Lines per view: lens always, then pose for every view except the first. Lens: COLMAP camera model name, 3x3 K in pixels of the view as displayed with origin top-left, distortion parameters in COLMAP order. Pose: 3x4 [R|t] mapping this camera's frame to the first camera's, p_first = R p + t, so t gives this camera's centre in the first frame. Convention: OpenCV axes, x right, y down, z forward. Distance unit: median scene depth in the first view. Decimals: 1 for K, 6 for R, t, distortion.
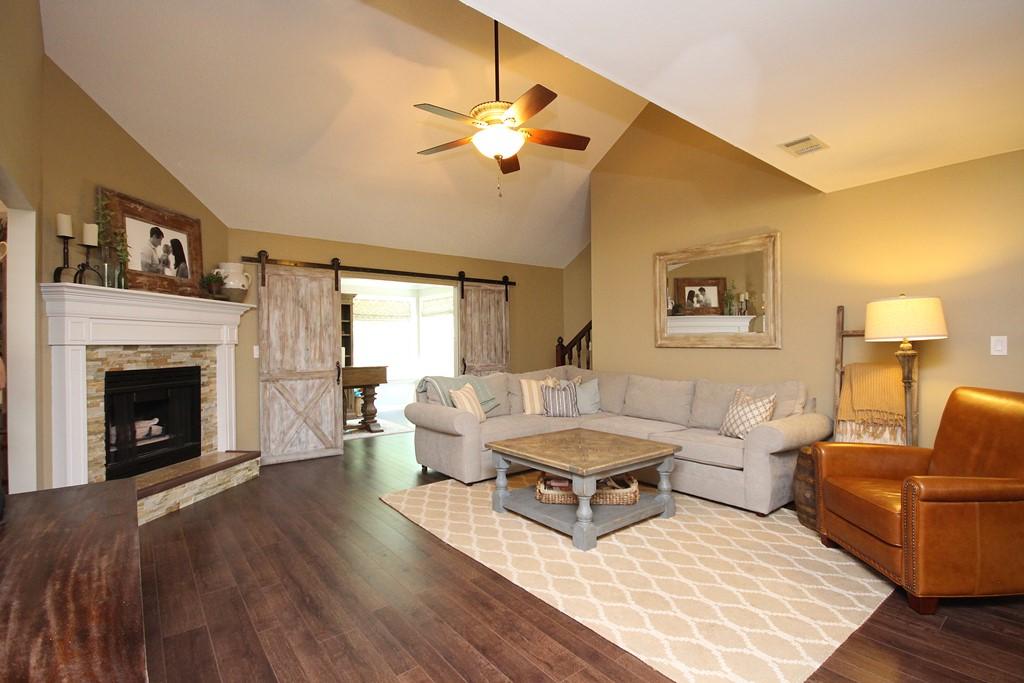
lens RADIAL K [[475.9, 0, 517.0], [0, 475.9, 341.2], [0, 0, 1]] dist [0.004187, 0.000400]
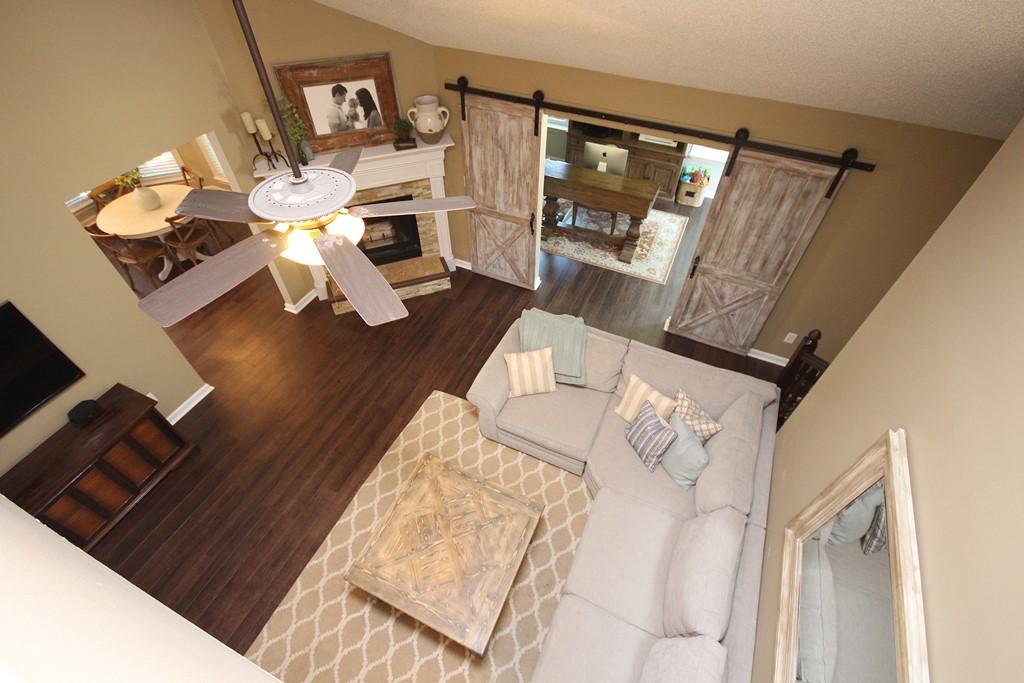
lens RADIAL K [[475.9, 0, 517.0], [0, 475.9, 341.2], [0, 0, 1]] dist [0.004187, 0.000400]
pose [[0.447805, 0.673196, -0.588453, 0.331134], [-0.005584, 0.660221, 0.751050, -0.511094], [0.894114, -0.333038, 0.299410, 0.658803]]
